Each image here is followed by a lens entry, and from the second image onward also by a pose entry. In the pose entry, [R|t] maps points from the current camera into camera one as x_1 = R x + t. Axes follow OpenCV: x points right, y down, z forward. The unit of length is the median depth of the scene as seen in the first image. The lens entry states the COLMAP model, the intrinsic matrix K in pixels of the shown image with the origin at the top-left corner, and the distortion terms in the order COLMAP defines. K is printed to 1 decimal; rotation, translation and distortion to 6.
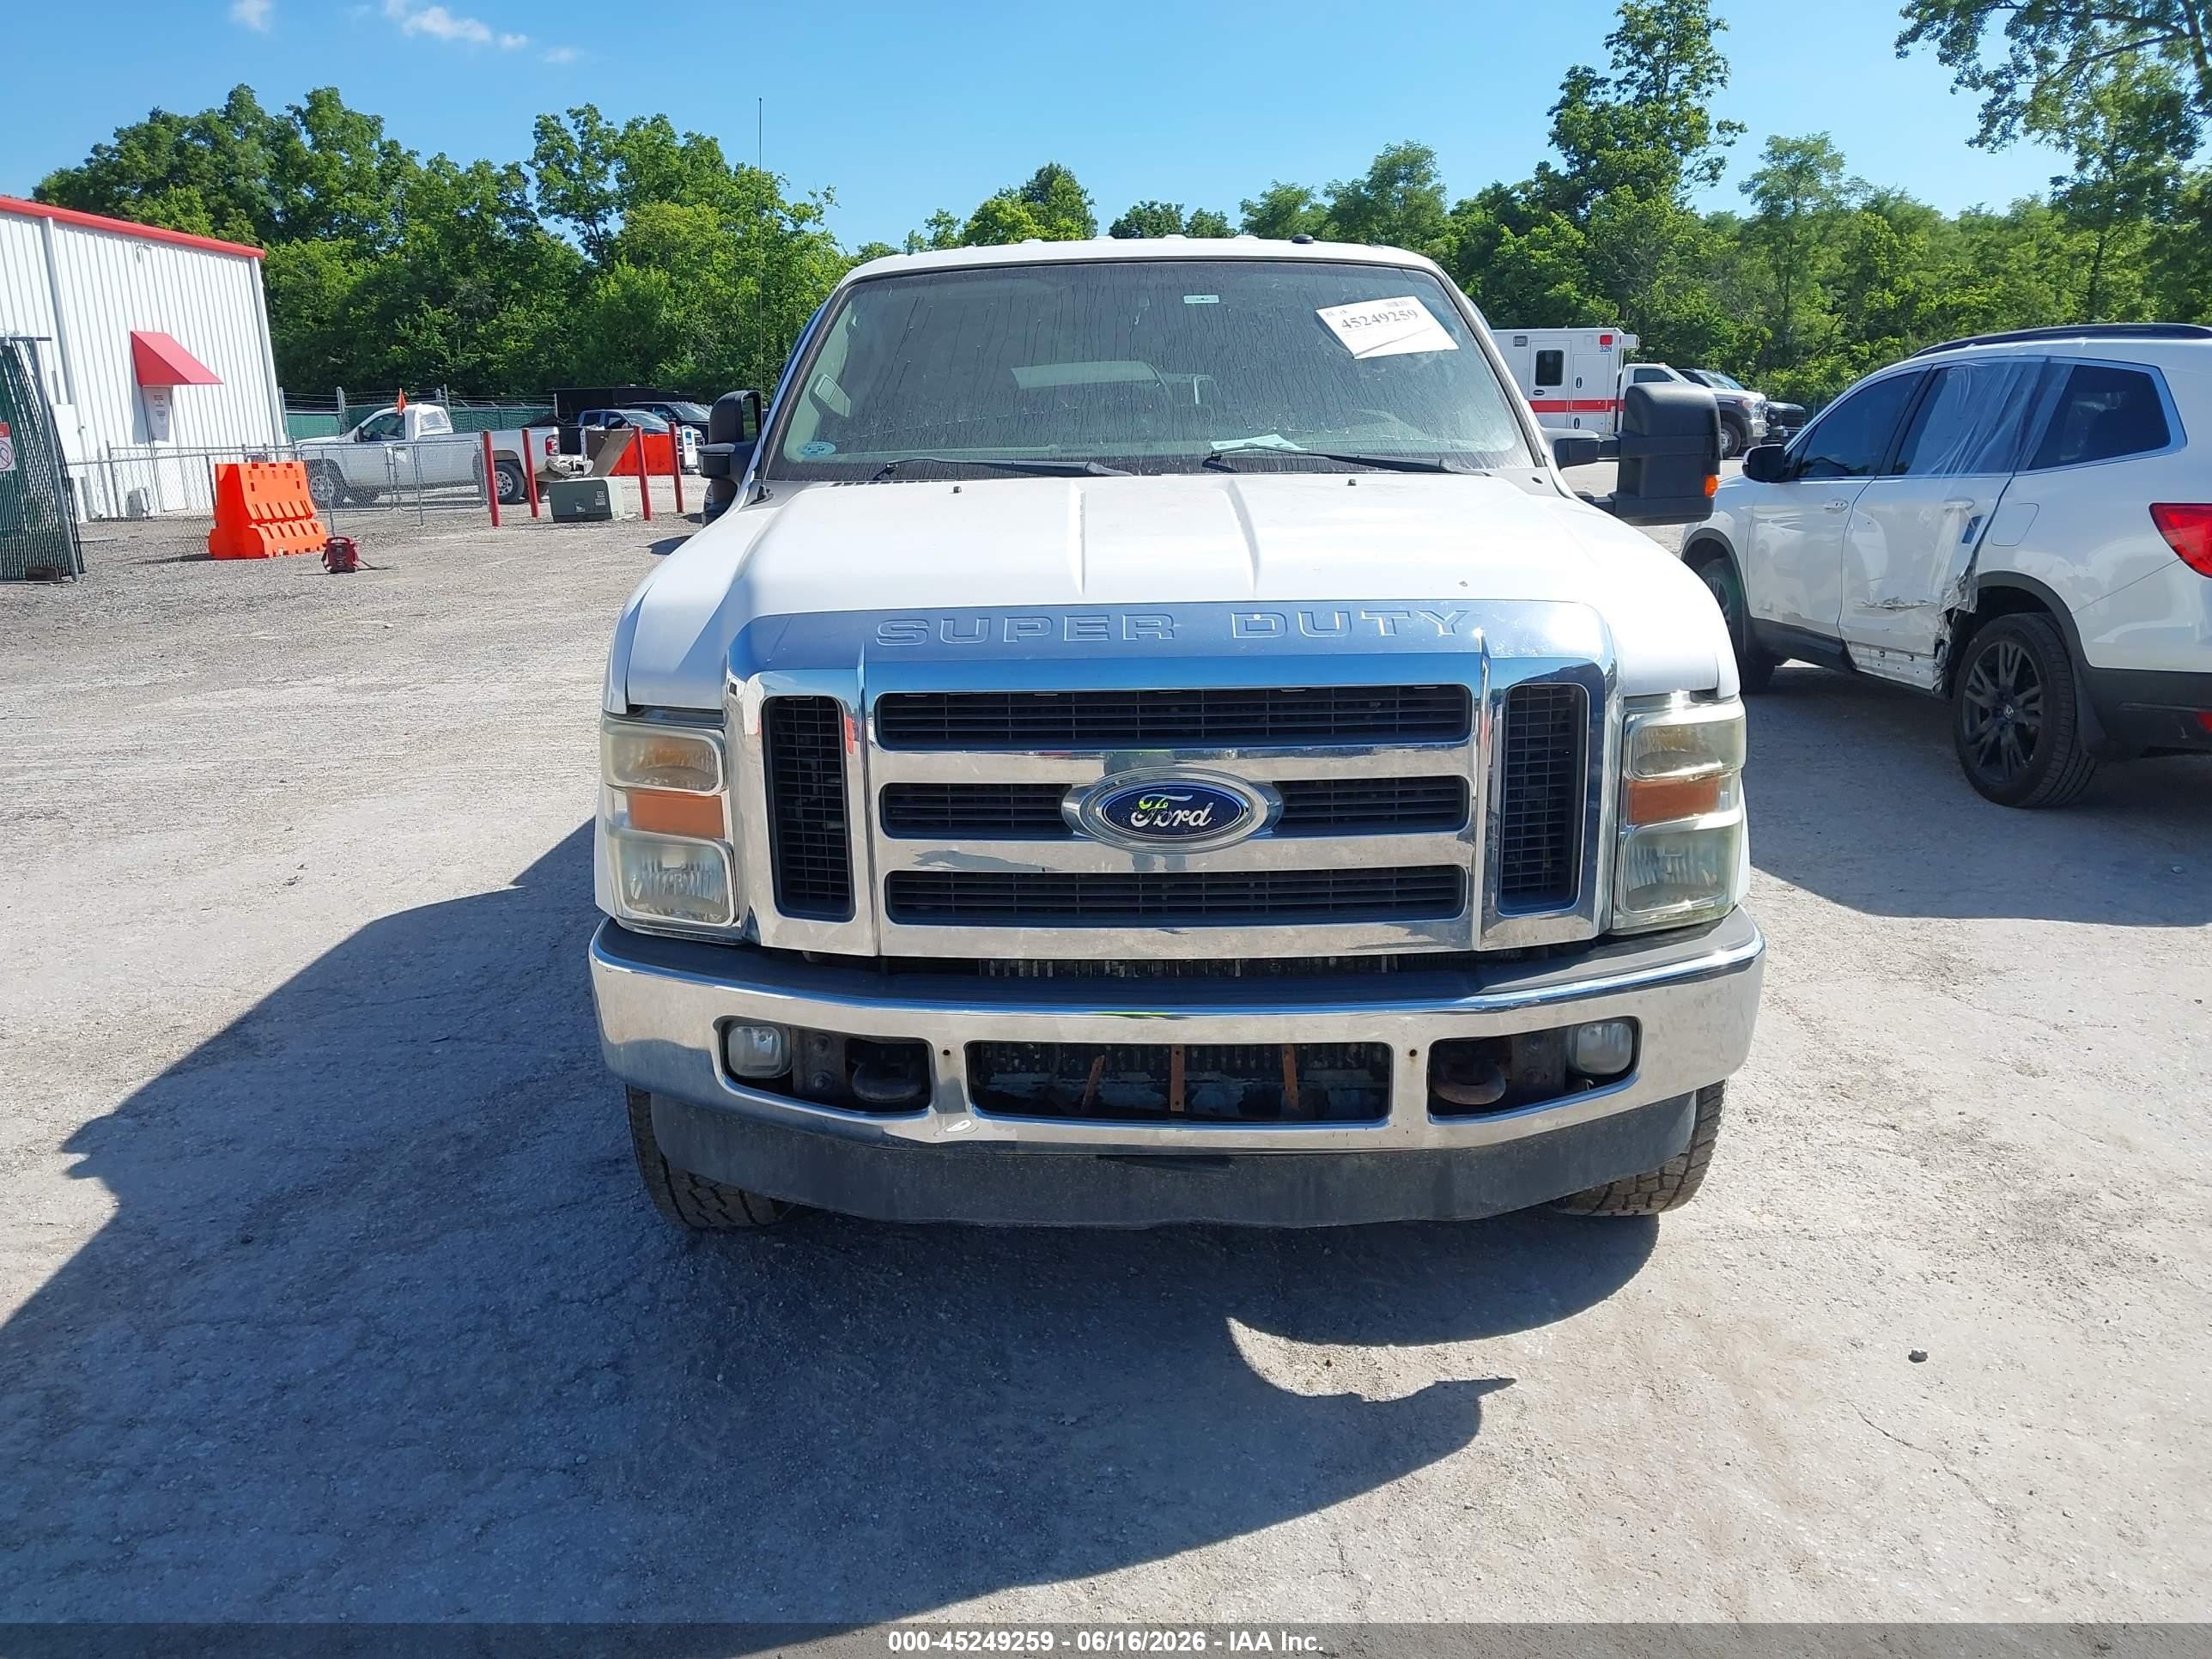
lens RADIAL K [[1698.9, 0, 1122.4], [0, 1698.9, 830.9], [0, 0, 1]] dist [0.009763, -0.002070]
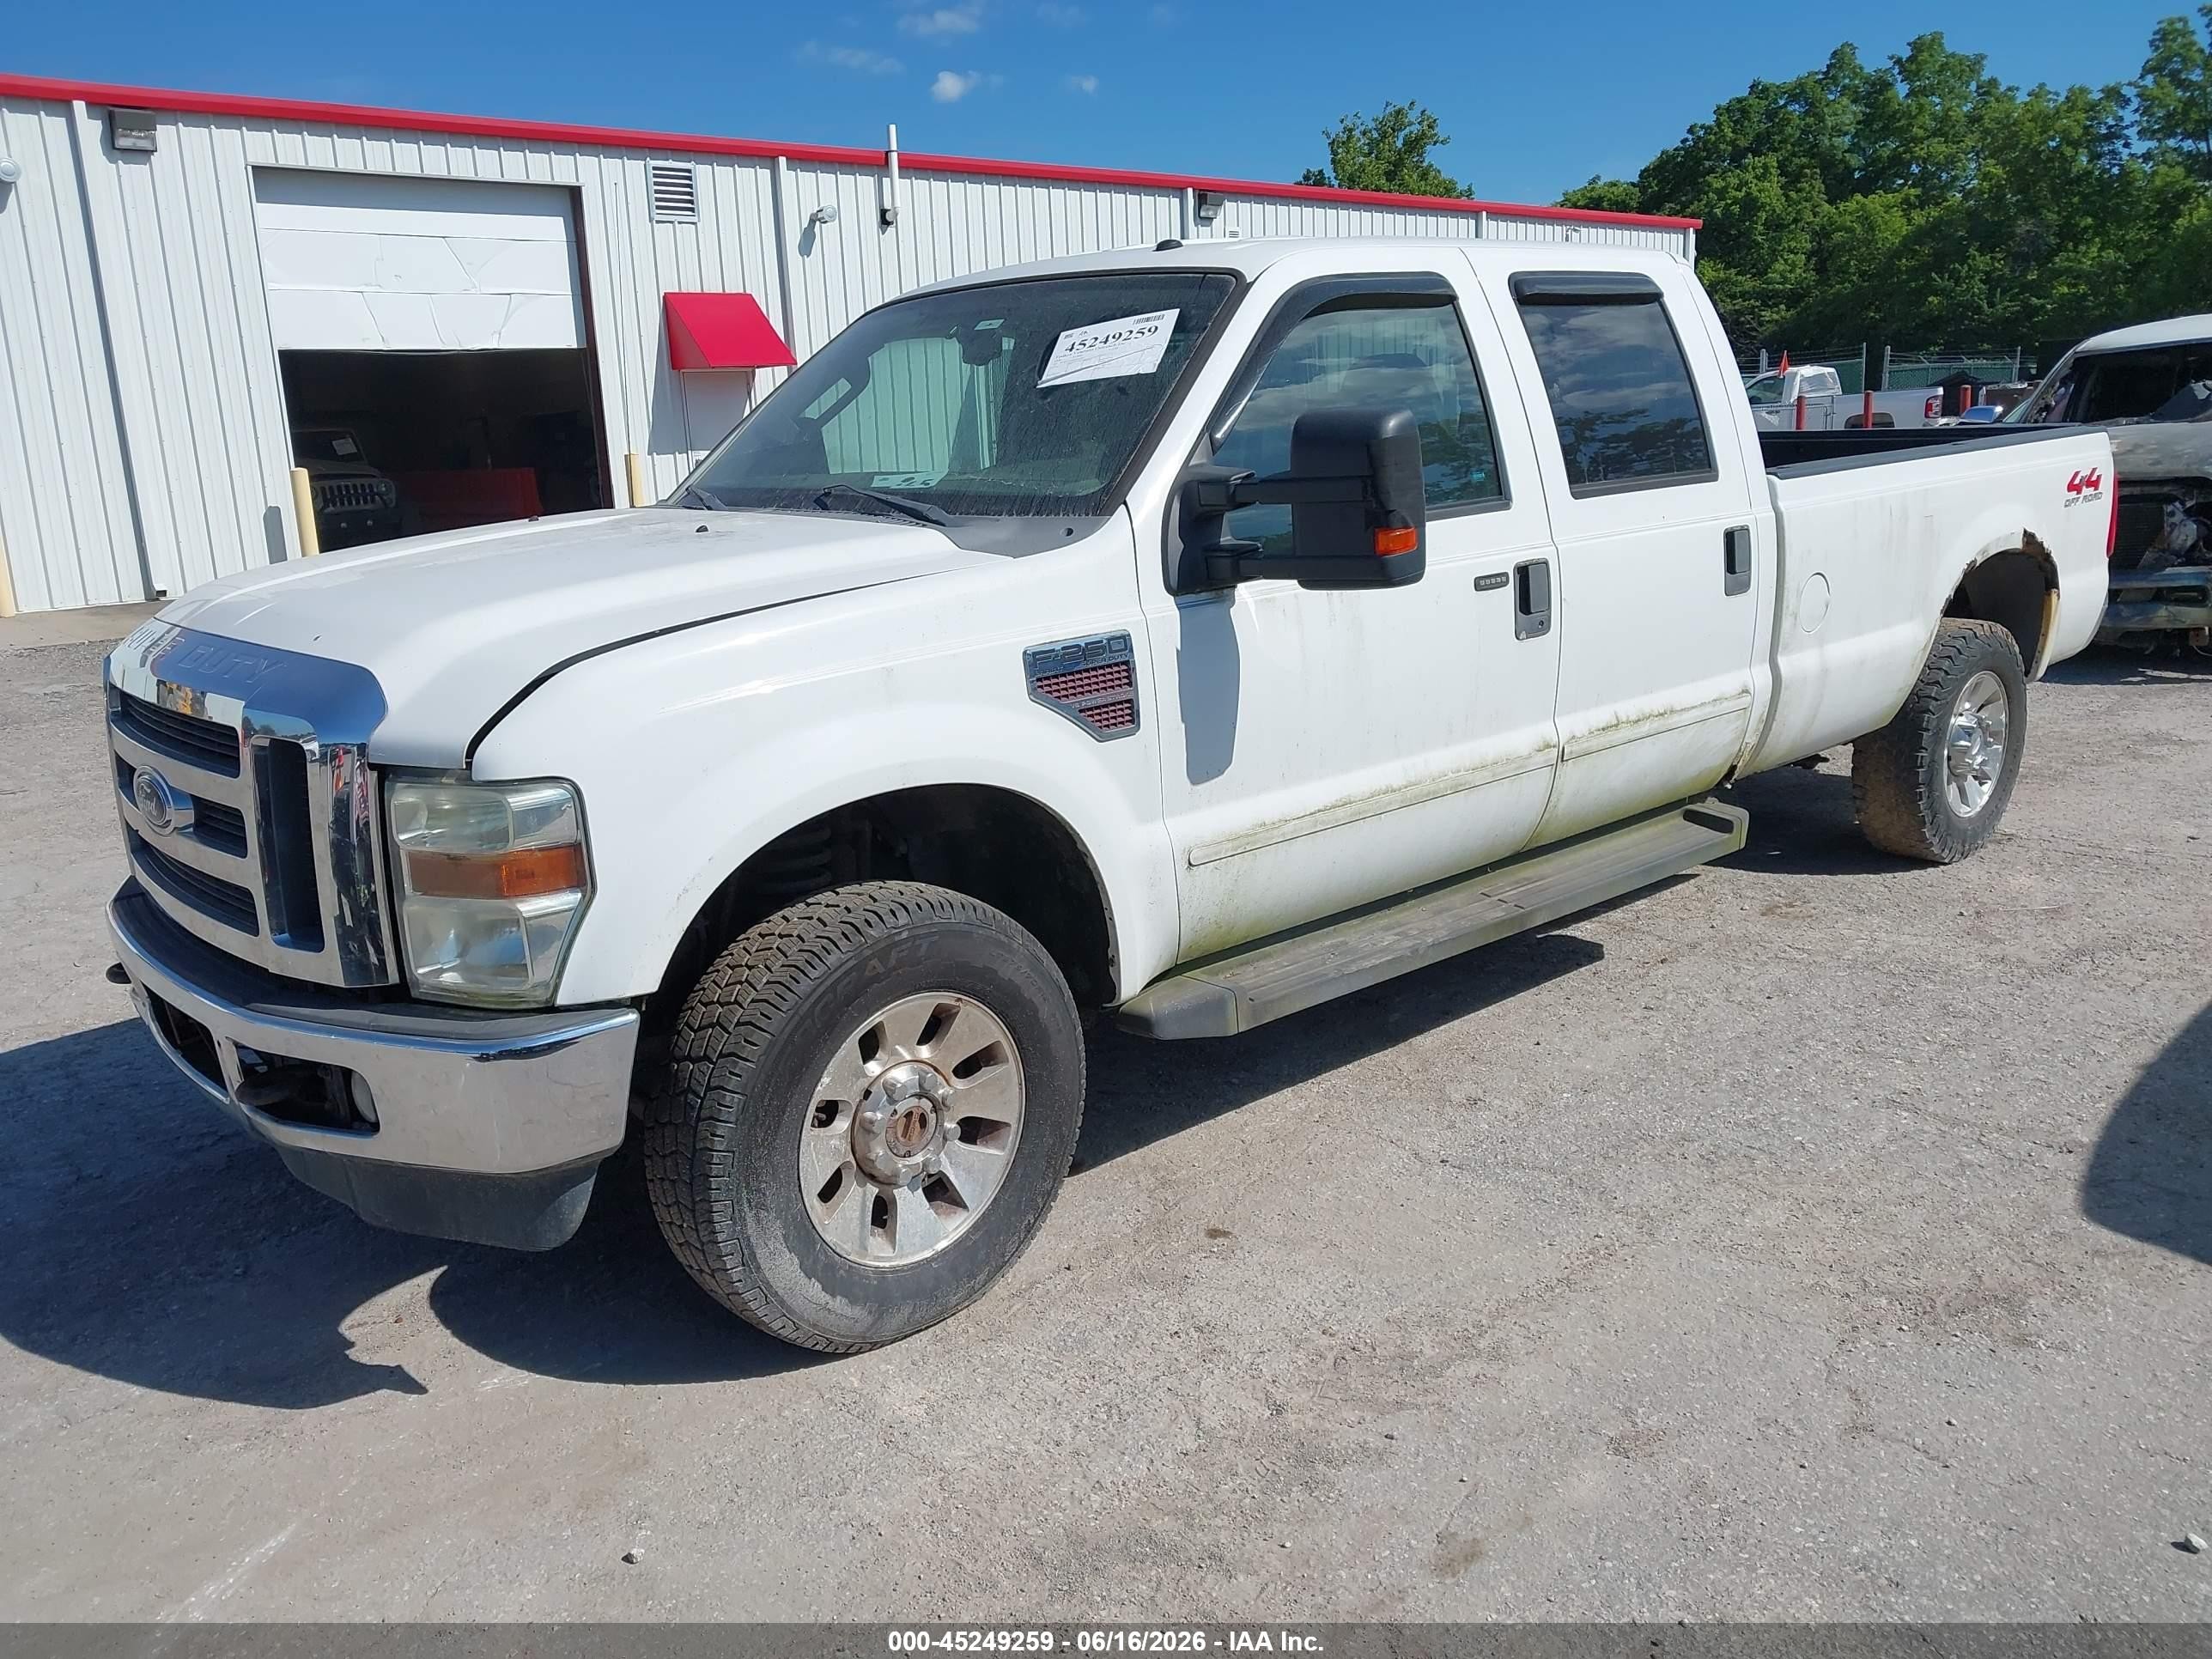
lens RADIAL K [[1732.7, 0, 1090.9], [0, 1732.7, 819.9], [0, 0, 1]] dist [0.005251, -0.000361]
pose [[0.669865, 0.161863, -0.724624, 1.138075], [-0.151622, 0.985203, 0.079905, -0.164842], [0.726836, 0.056343, 0.684496, 0.498015]]
